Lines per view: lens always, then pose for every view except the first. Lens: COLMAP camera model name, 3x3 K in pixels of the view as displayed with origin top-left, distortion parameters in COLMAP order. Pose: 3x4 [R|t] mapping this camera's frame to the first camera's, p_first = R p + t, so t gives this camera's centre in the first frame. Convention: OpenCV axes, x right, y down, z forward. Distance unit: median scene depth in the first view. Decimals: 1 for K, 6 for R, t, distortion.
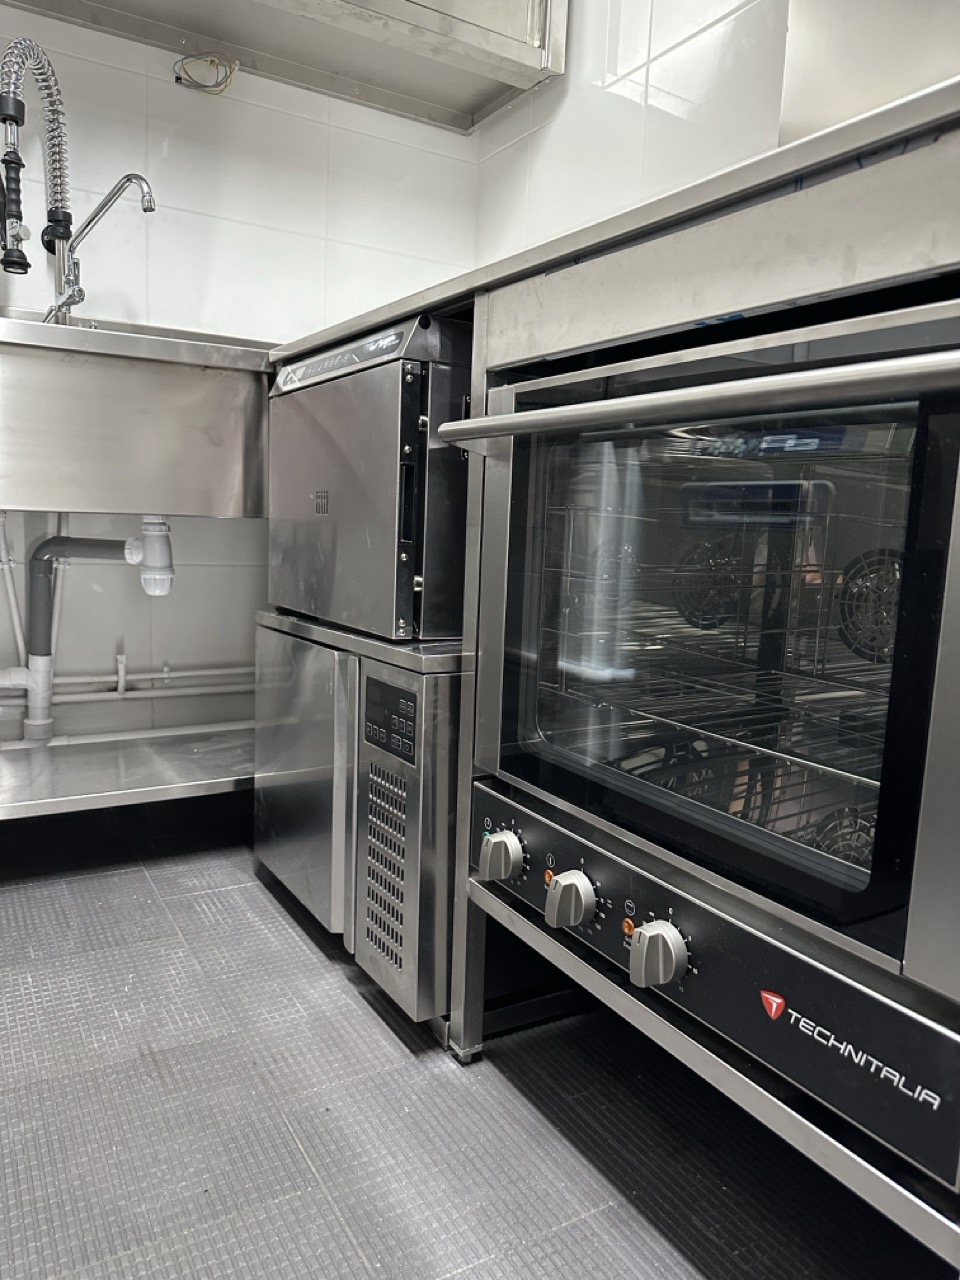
lens RADIAL K [[905.7, 0, 480.0], [0, 905.7, 640.0], [0, 0, 1]] dist [-0.003784, -0.003265]
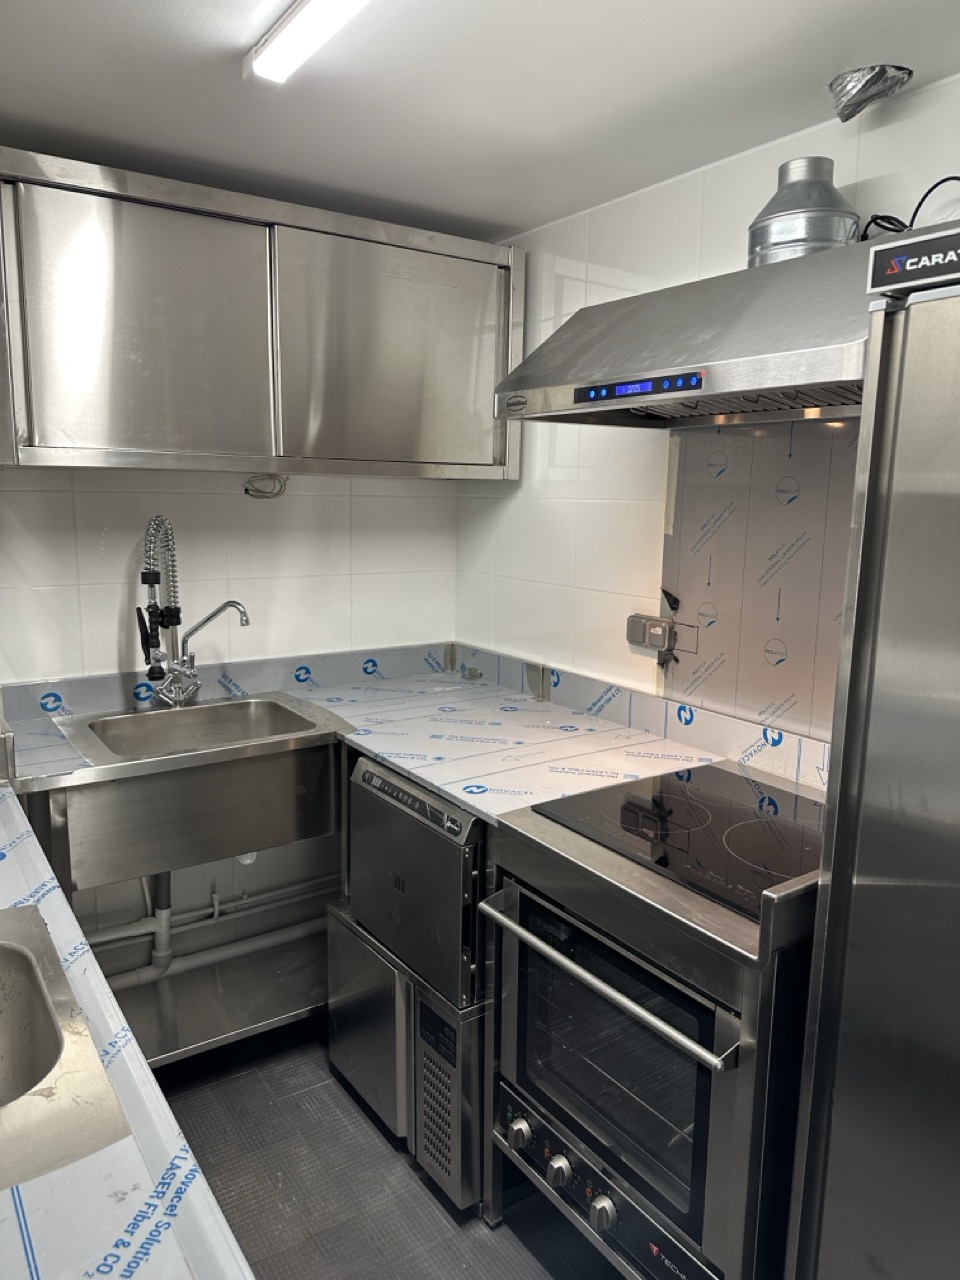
lens RADIAL K [[903.7, 0, 463.9], [0, 903.7, 637.6], [0, 0, 1]] dist [0.059019, -0.055145]
pose [[0.998371, -0.030276, 0.048360, -0.108784], [0.028616, 0.998990, 0.034649, -0.640903], [-0.049360, -0.033209, 0.998229, -0.627650]]
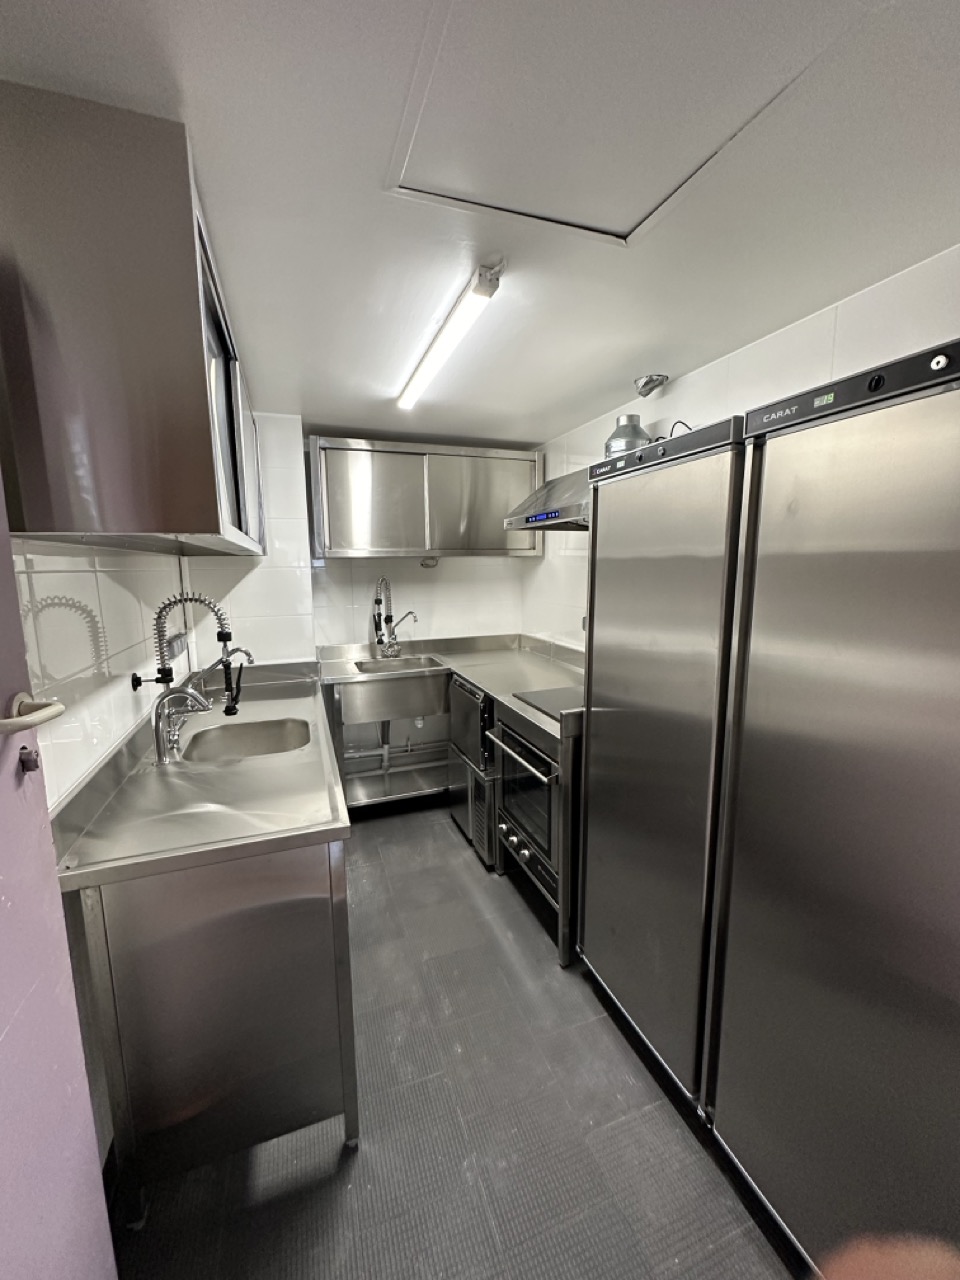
lens RADIAL K [[516.7, 0, 480.0], [0, 516.7, 640.0], [0, 0, 1]] dist [-0.000095, 0.000004]
pose [[0.980343, -0.019986, -0.196288, 0.329776], [0.022212, 0.999711, 0.009145, -0.541723], [0.196049, -0.013325, 0.980504, -1.127707]]
